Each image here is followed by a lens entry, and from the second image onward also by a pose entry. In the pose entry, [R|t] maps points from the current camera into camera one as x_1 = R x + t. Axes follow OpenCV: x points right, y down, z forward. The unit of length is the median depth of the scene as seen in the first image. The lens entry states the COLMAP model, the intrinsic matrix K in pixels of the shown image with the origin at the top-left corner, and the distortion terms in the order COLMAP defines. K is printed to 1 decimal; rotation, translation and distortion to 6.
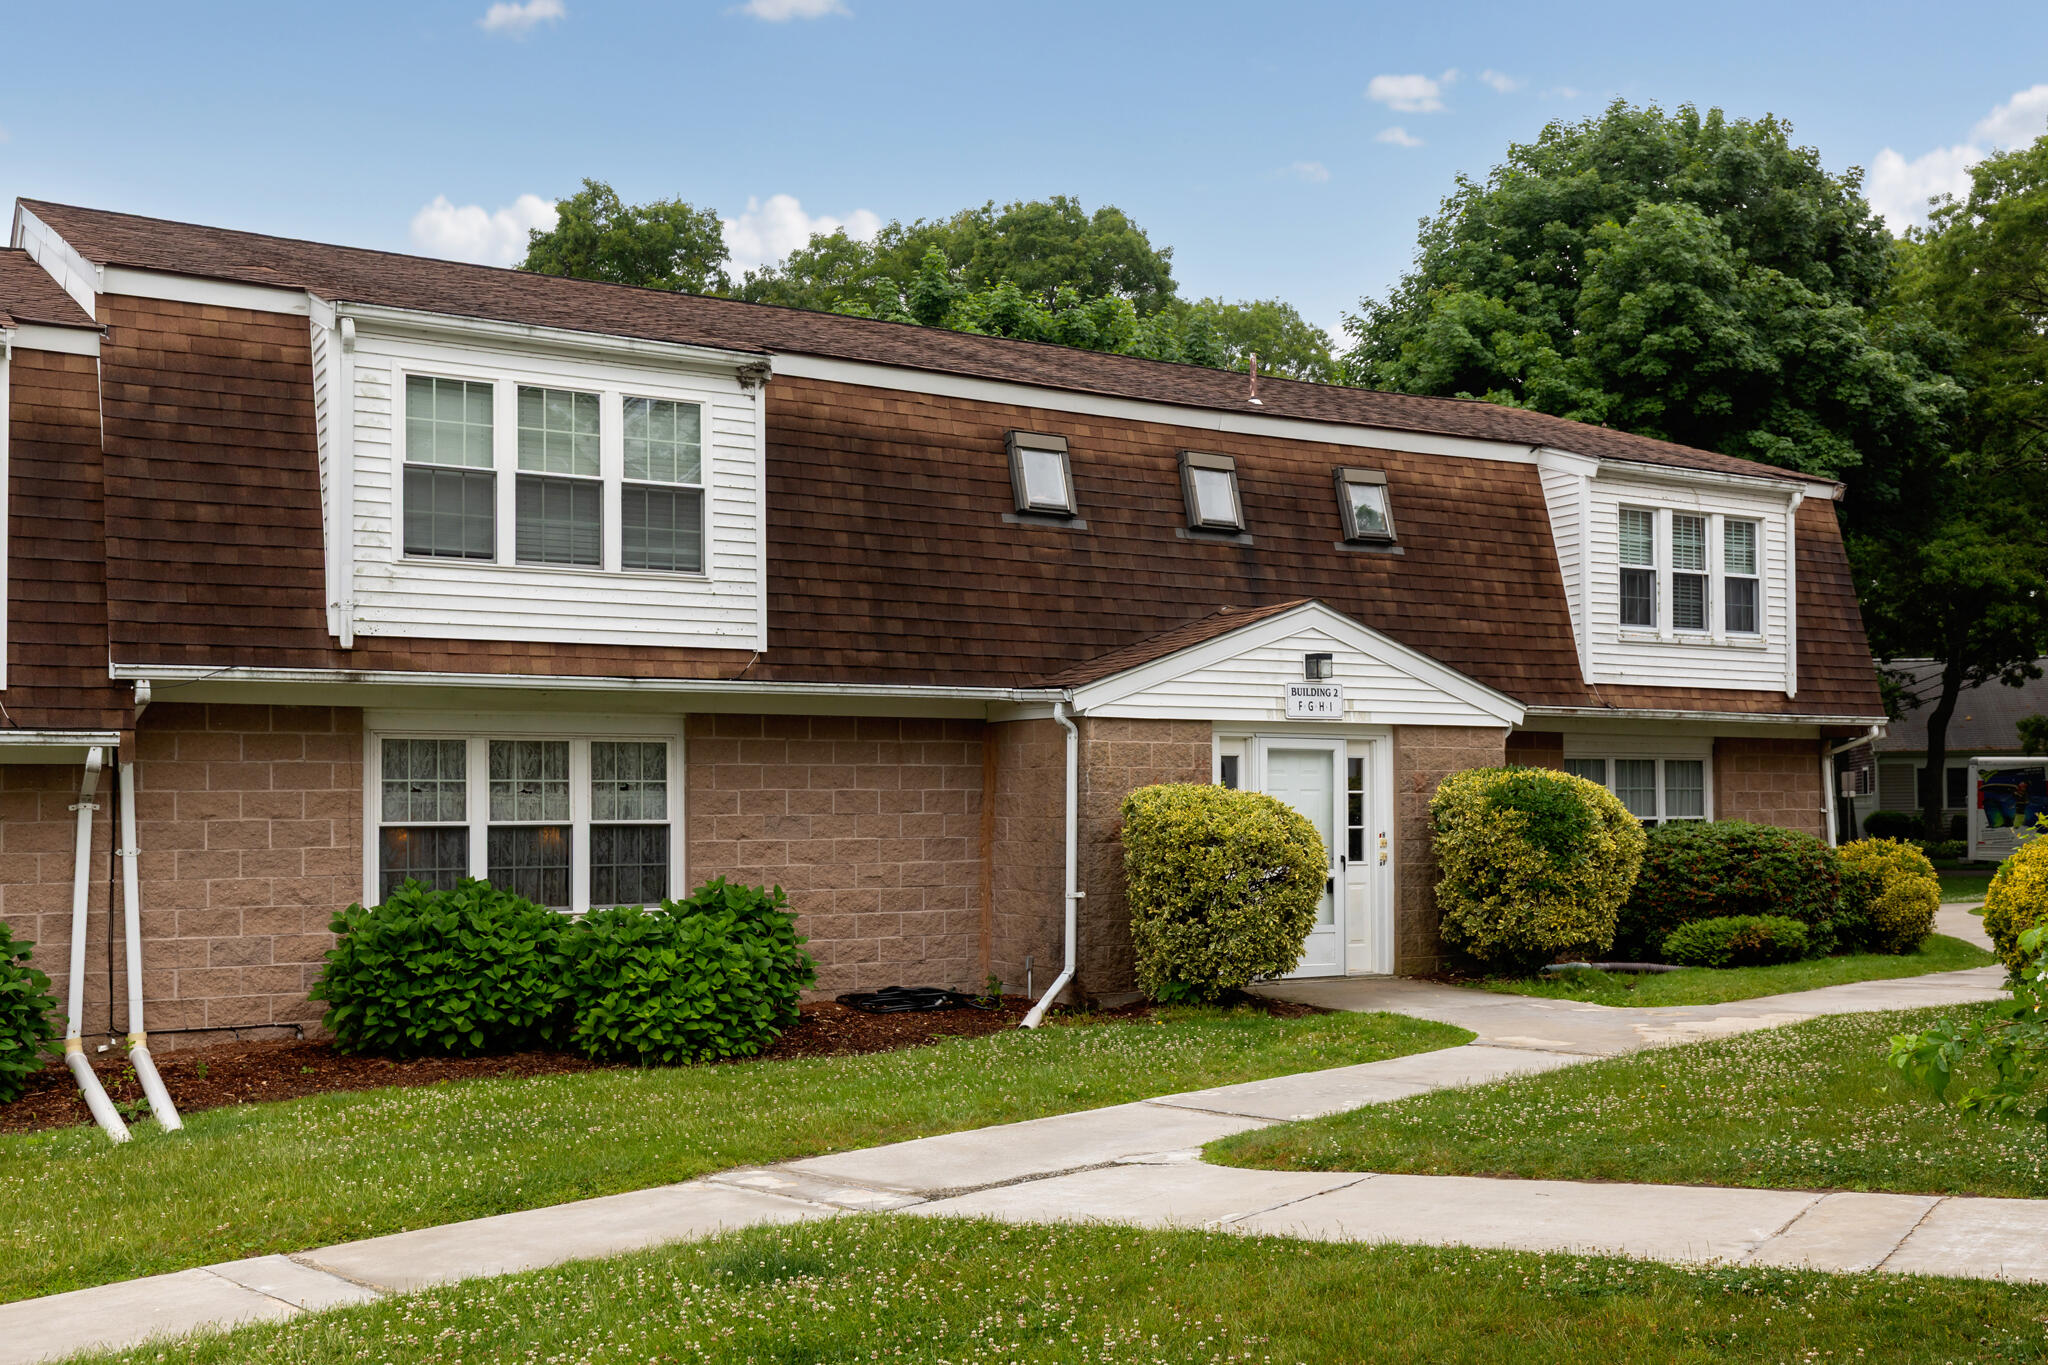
lens RADIAL K [[1920.5, 0, 1108.2], [0, 1920.5, 684.9], [0, 0, 1]] dist [0.003067, -0.000424]
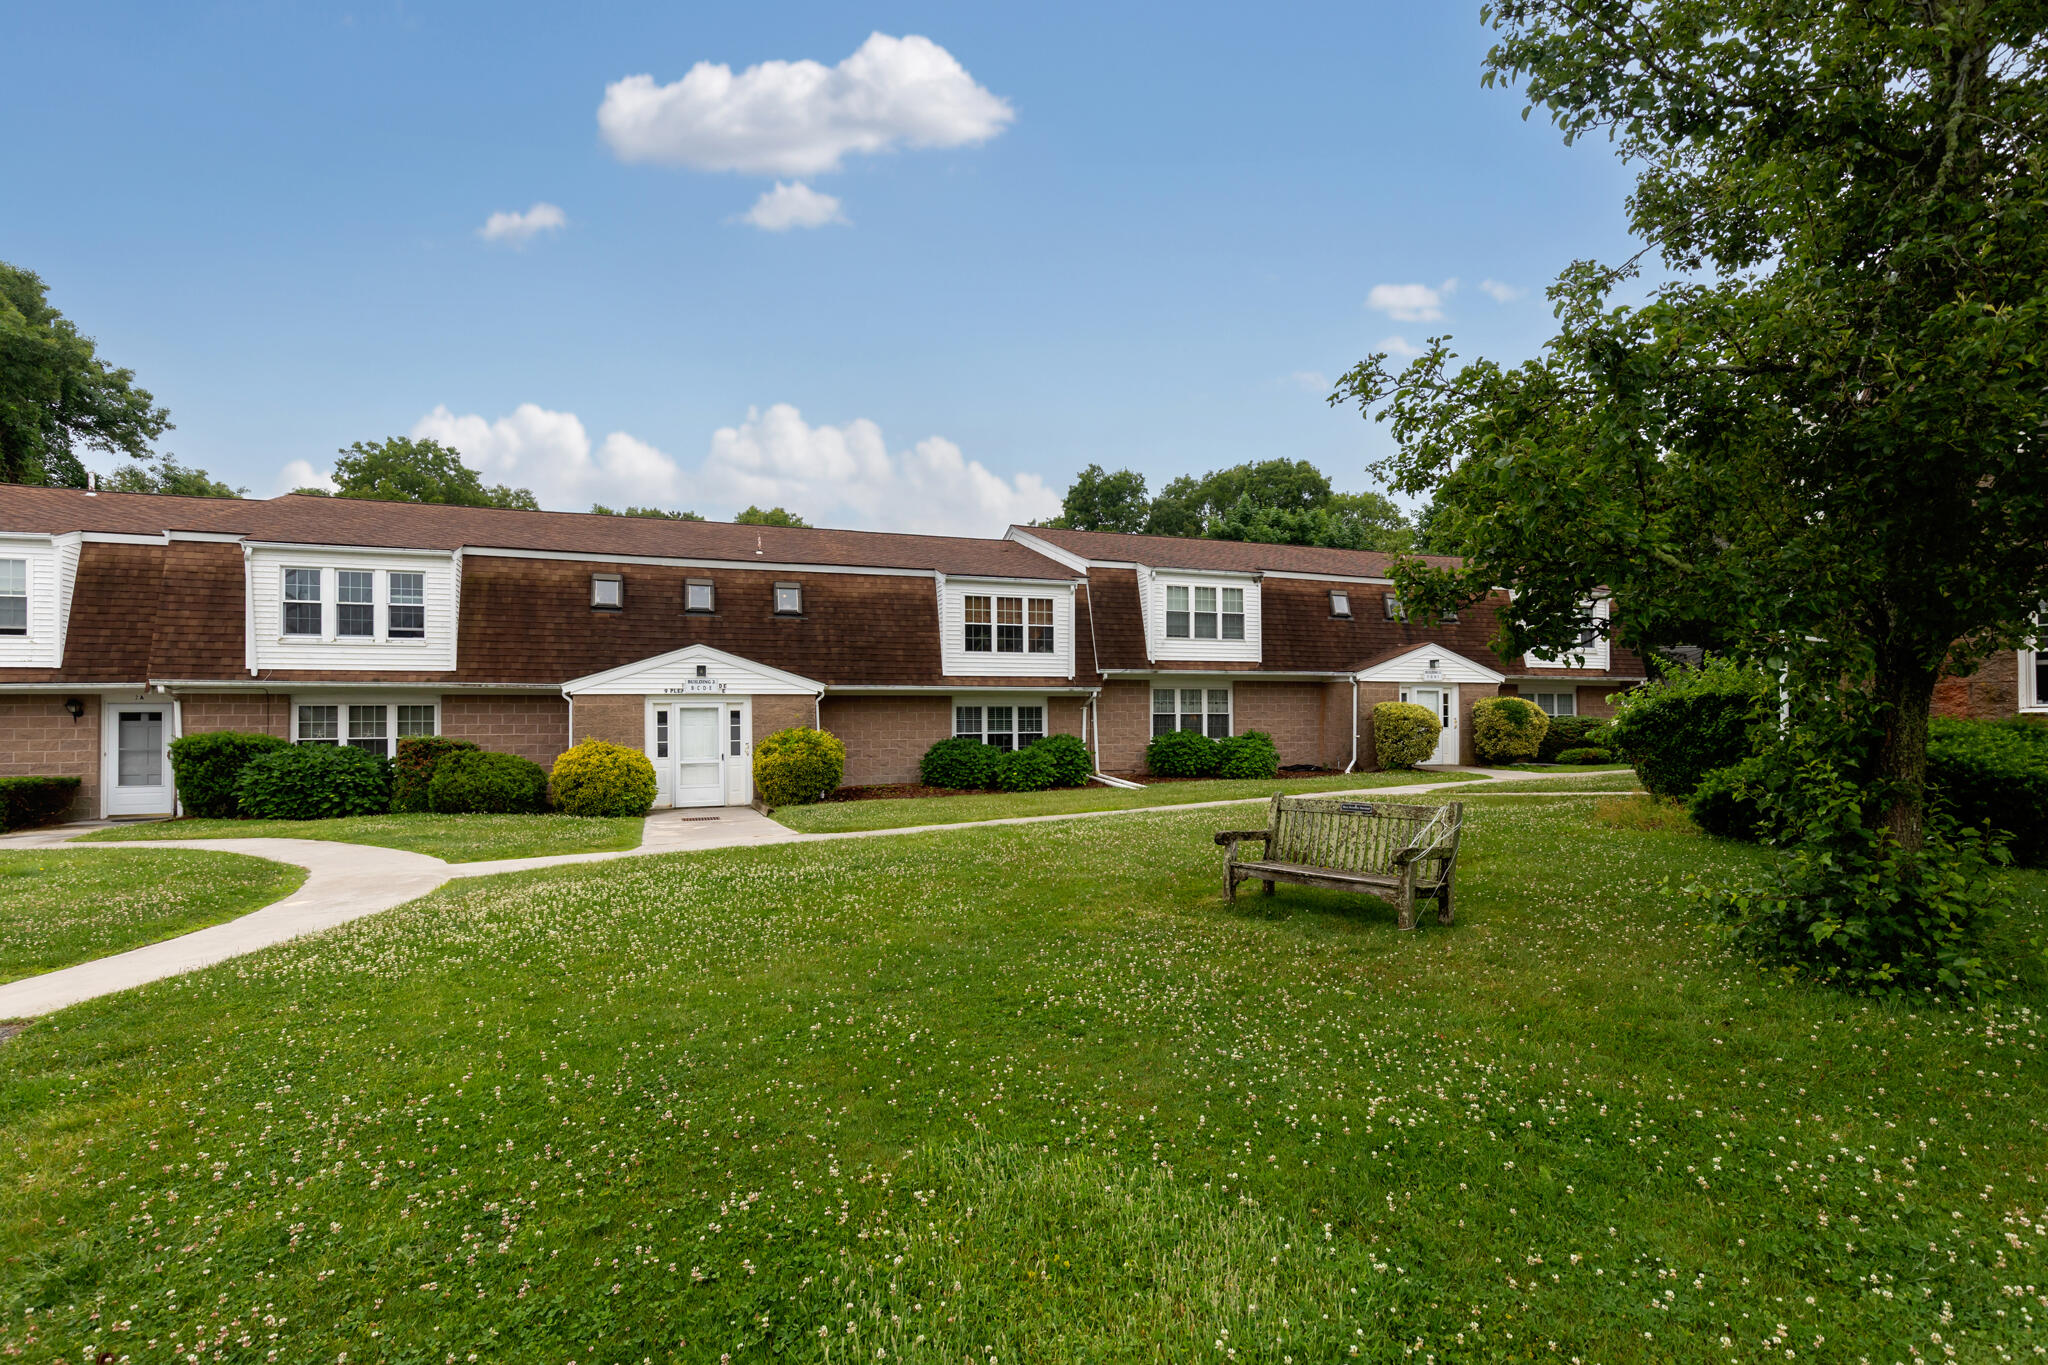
lens RADIAL K [[935.5, 0, 1055.4], [0, 935.5, 689.8], [0, 0, 1]] dist [0.003676, 0.000094]
pose [[0.977417, -0.004233, -0.211278, -0.164796], [0.011303, 0.999415, 0.032265, -0.023136], [0.211018, -0.033925, 0.976893, -0.588384]]
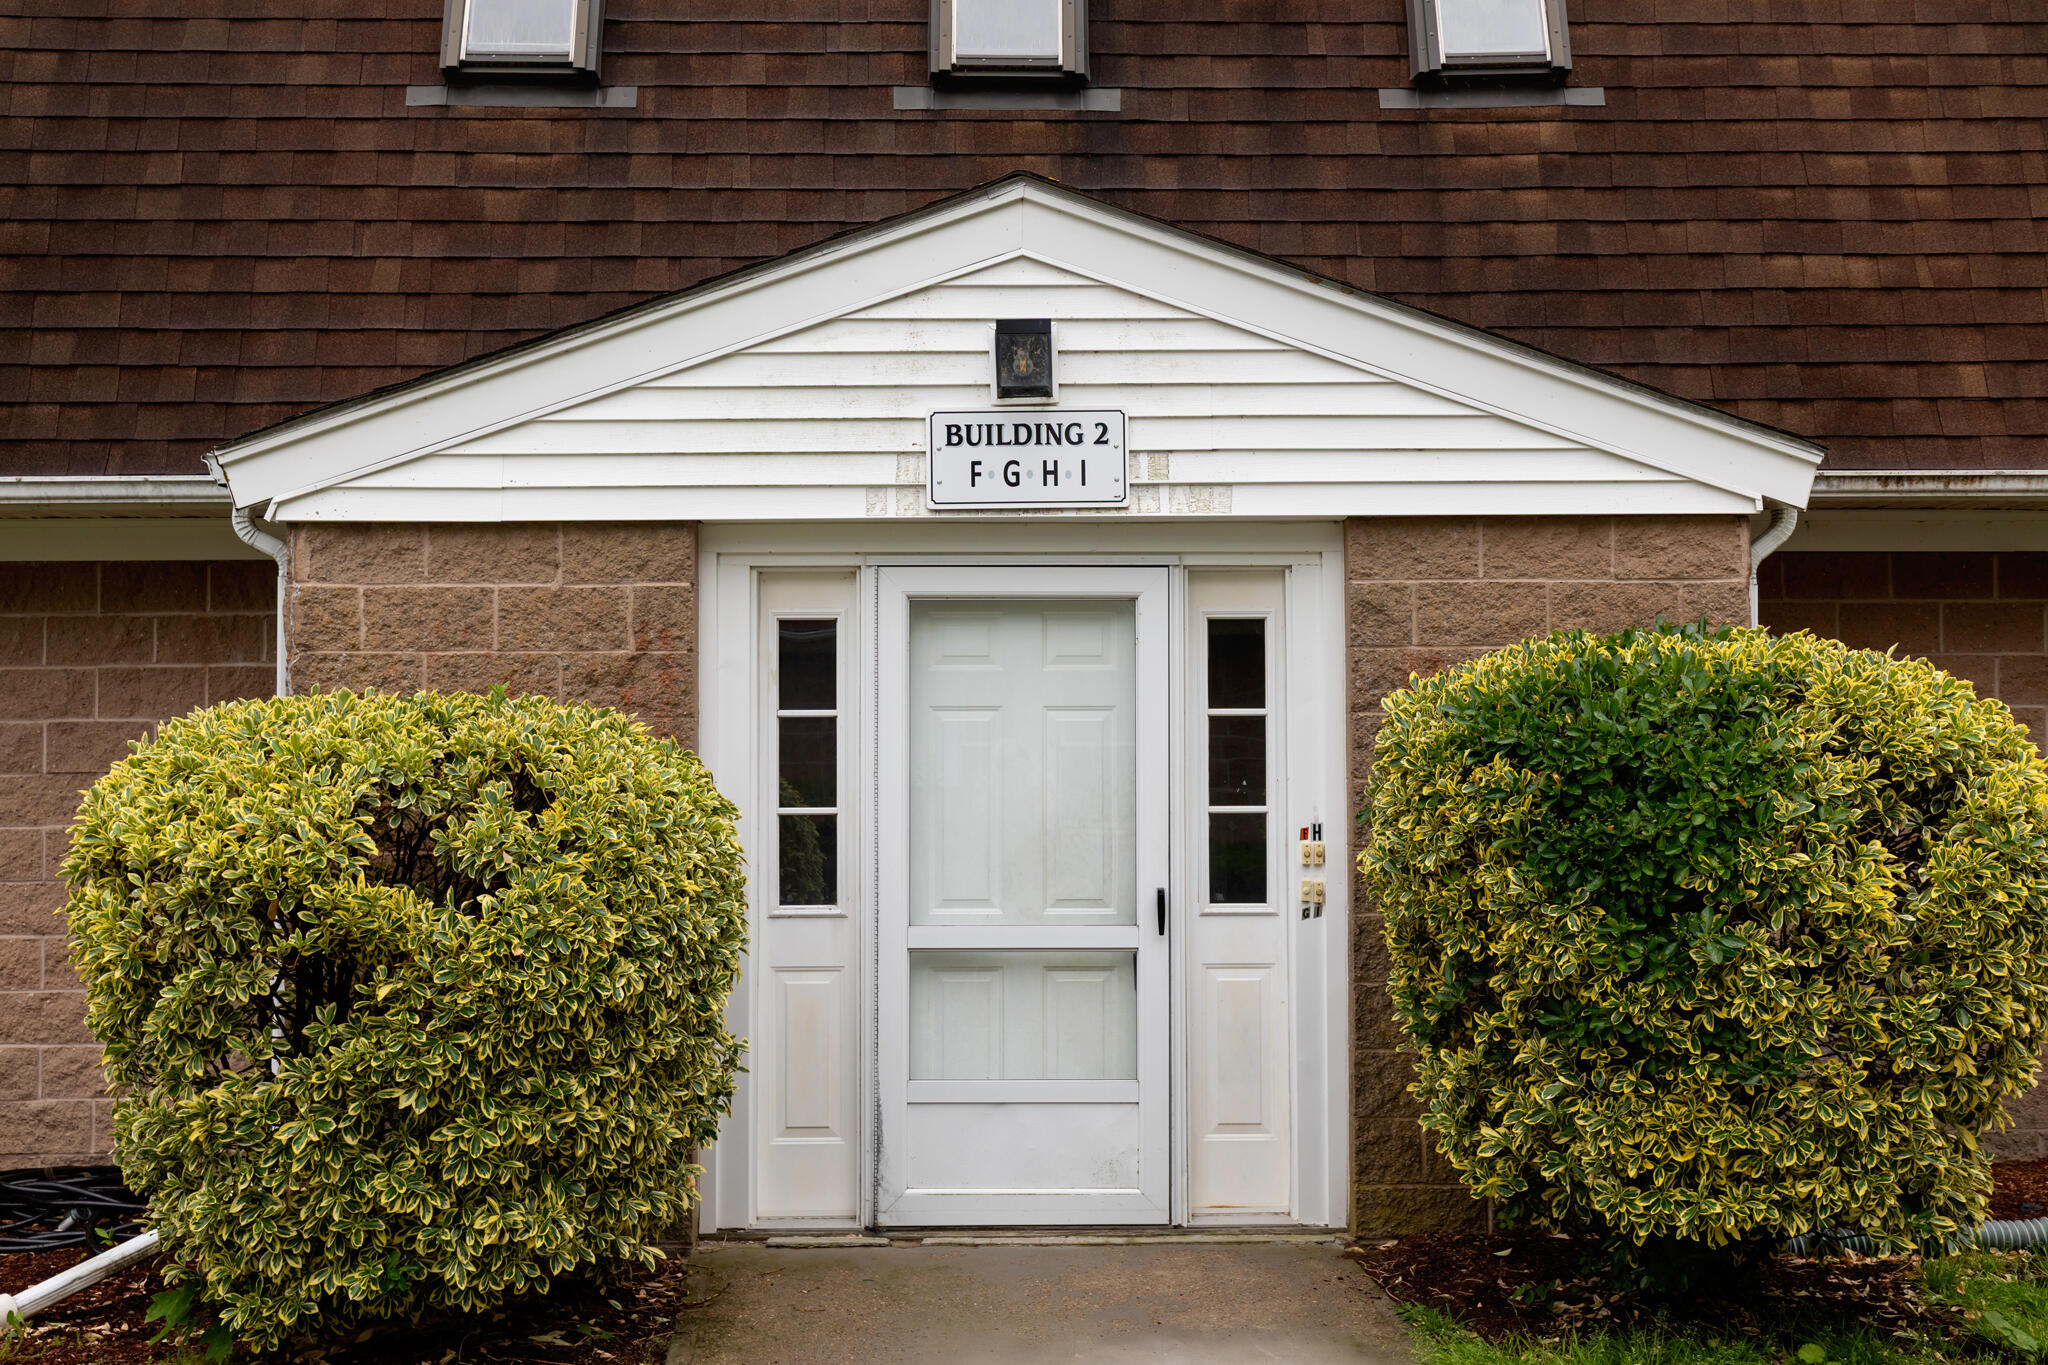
lens RADIAL K [[1920.5, 0, 1108.2], [0, 1920.5, 684.9], [0, 0, 1]] dist [0.003067, -0.000424]
pose [[0.861659, -0.021271, -0.507042, 0.295116], [0.036289, 0.999146, 0.019753, 0.043101], [0.506189, -0.035420, 0.861695, 0.684943]]
